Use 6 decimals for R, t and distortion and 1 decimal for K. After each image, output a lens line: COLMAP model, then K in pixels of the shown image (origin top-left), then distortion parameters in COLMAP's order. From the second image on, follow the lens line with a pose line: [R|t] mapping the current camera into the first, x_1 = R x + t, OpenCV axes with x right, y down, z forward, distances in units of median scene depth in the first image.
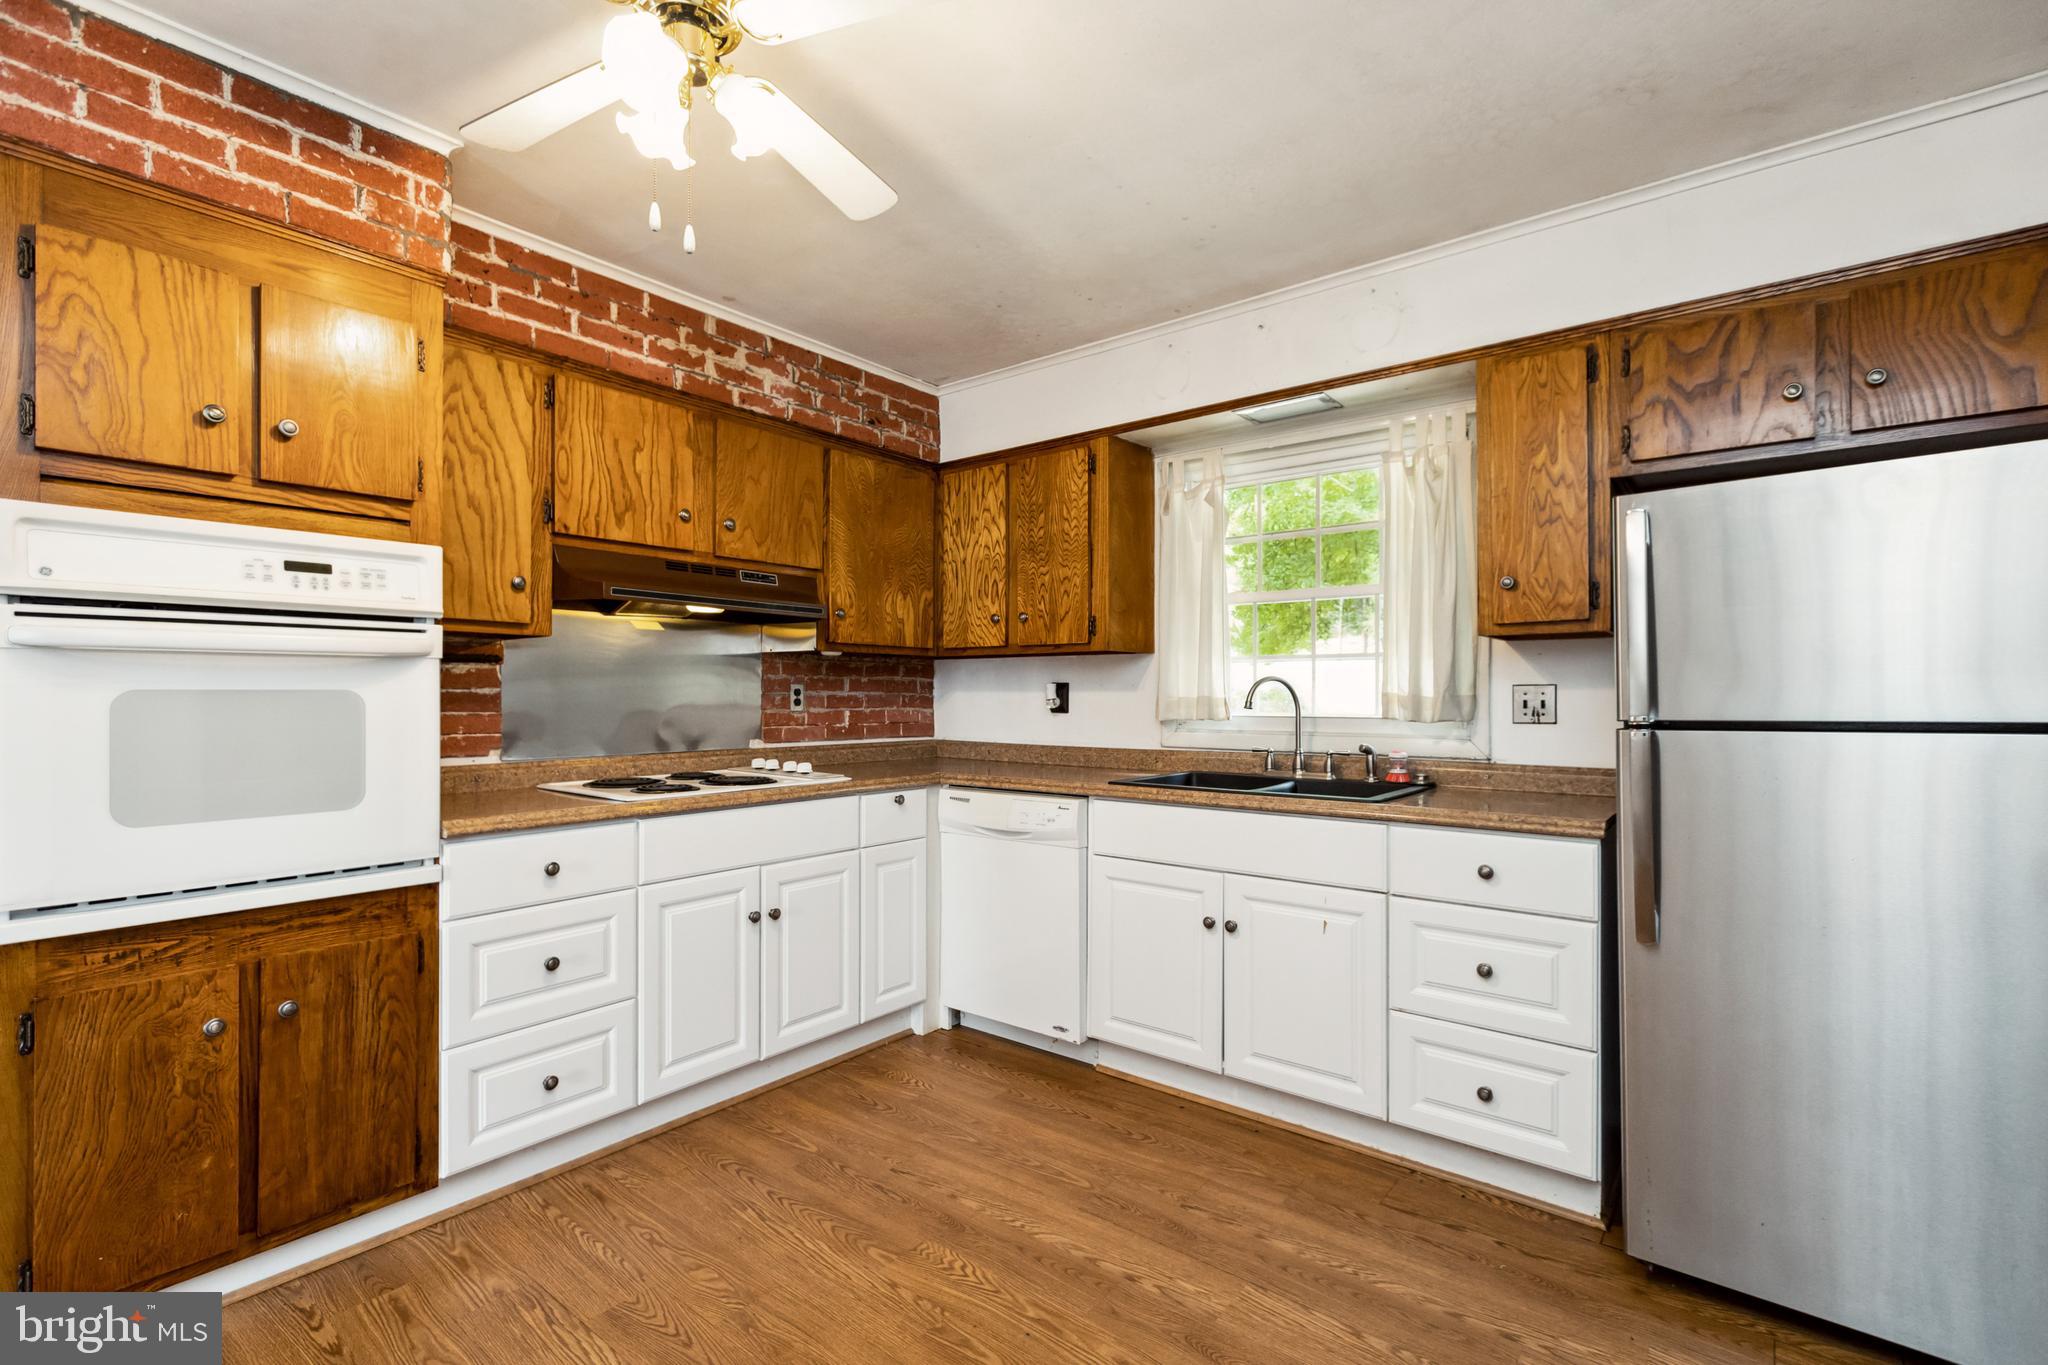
lens RADIAL K [[924.3, 0, 1030.9], [0, 924.3, 695.2], [0, 0, 1]] dist [-0.001891, -0.001164]
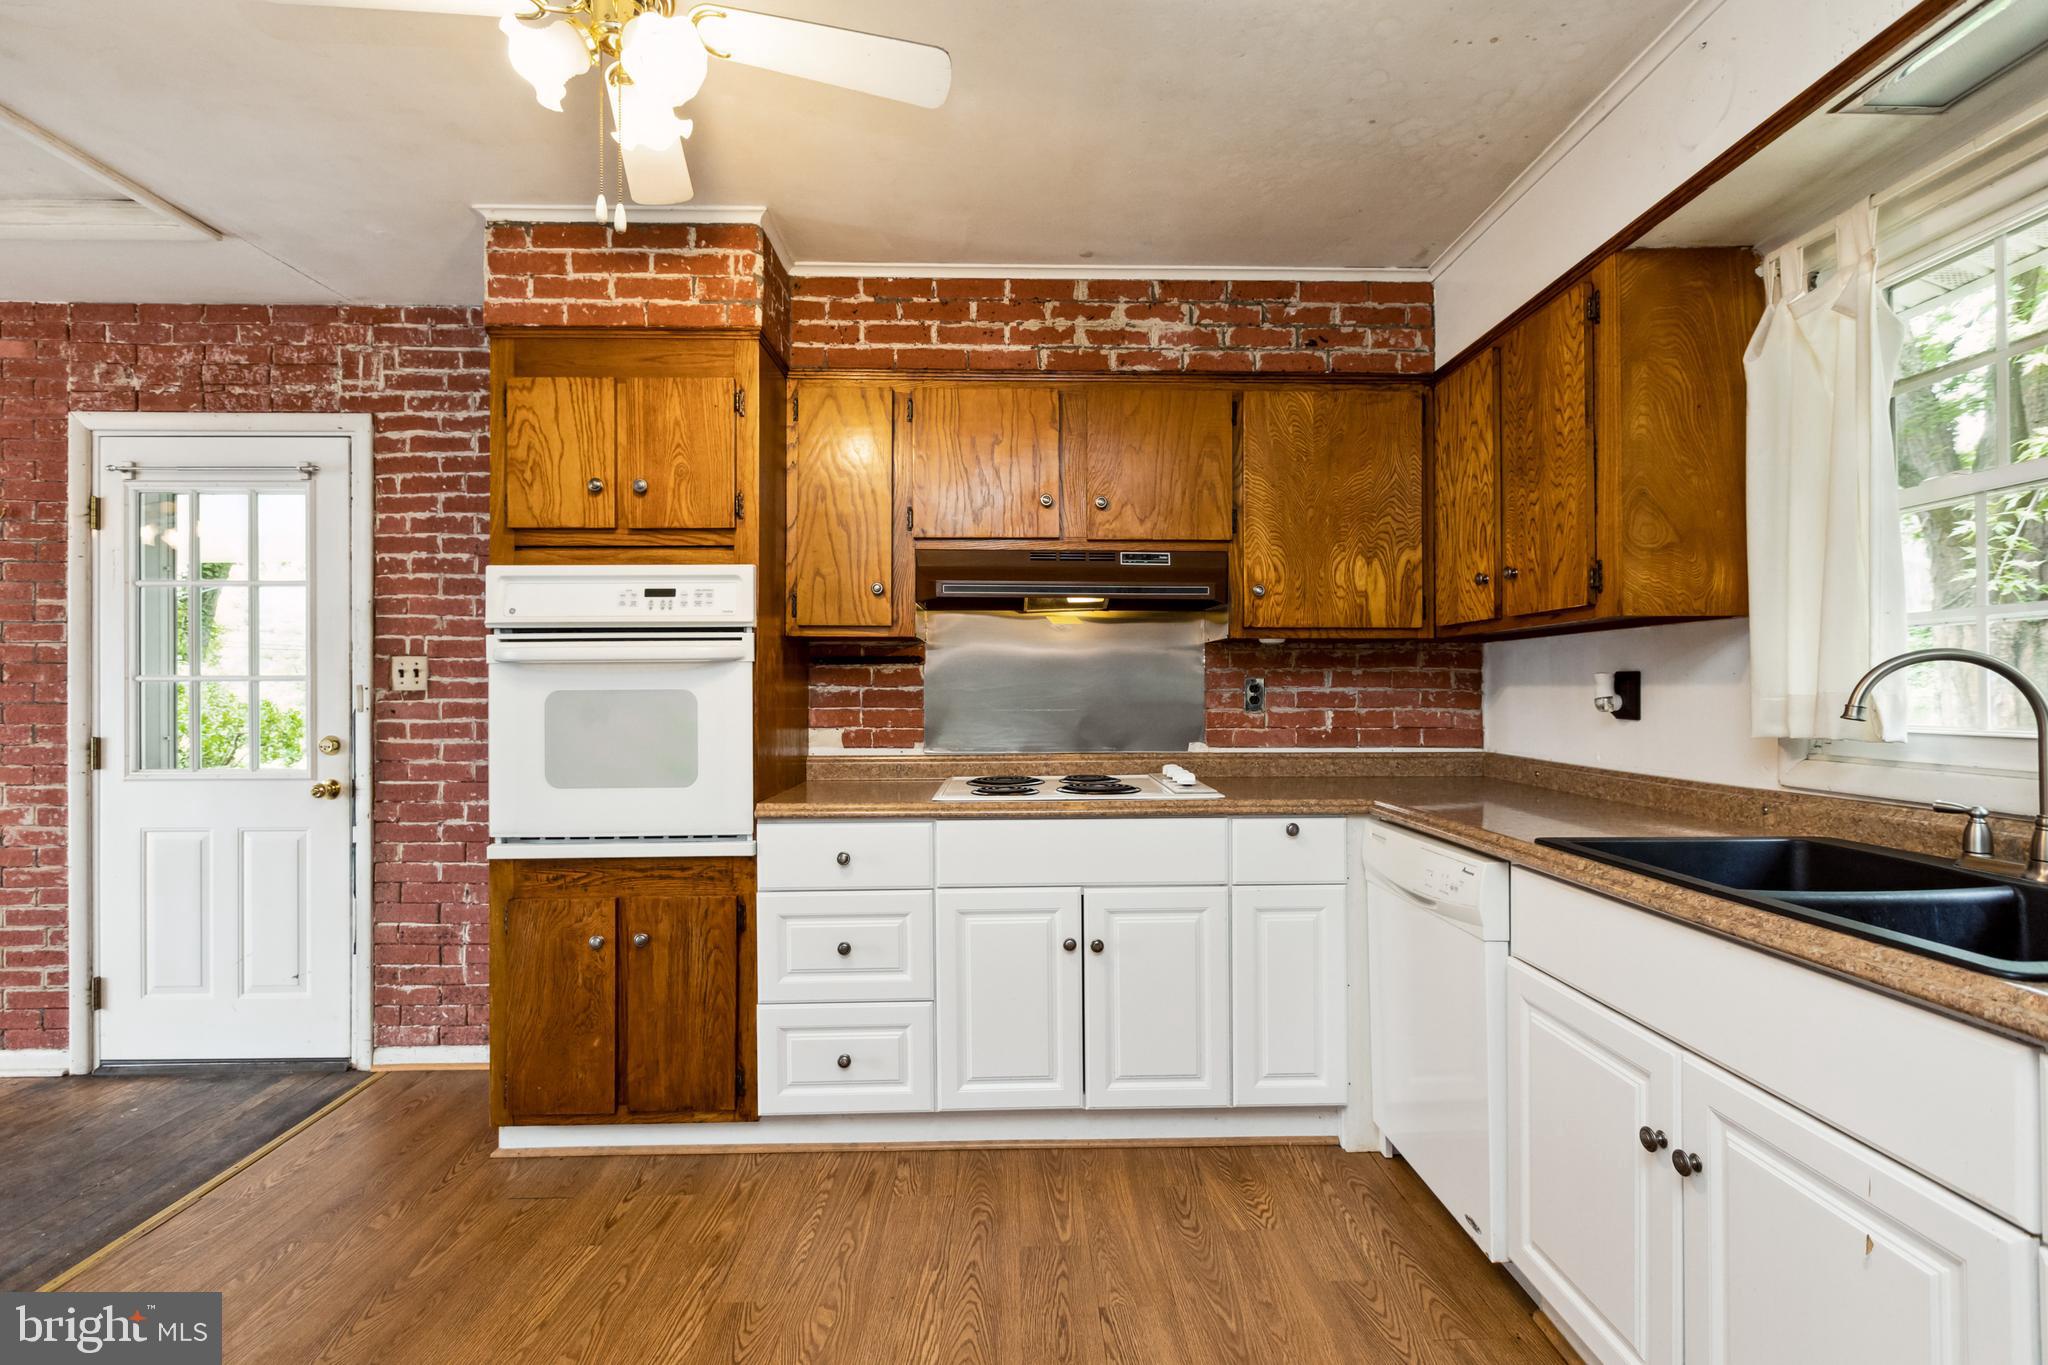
lens RADIAL K [[933.0, 0, 1014.1], [0, 933.0, 685.7], [0, 0, 1]] dist [-0.000004, -0.000235]
pose [[0.638593, -0.006057, -0.769520, 0.348745], [0.002688, 0.999980, -0.005640, -0.001952], [0.769540, 0.001533, 0.638597, 0.383017]]
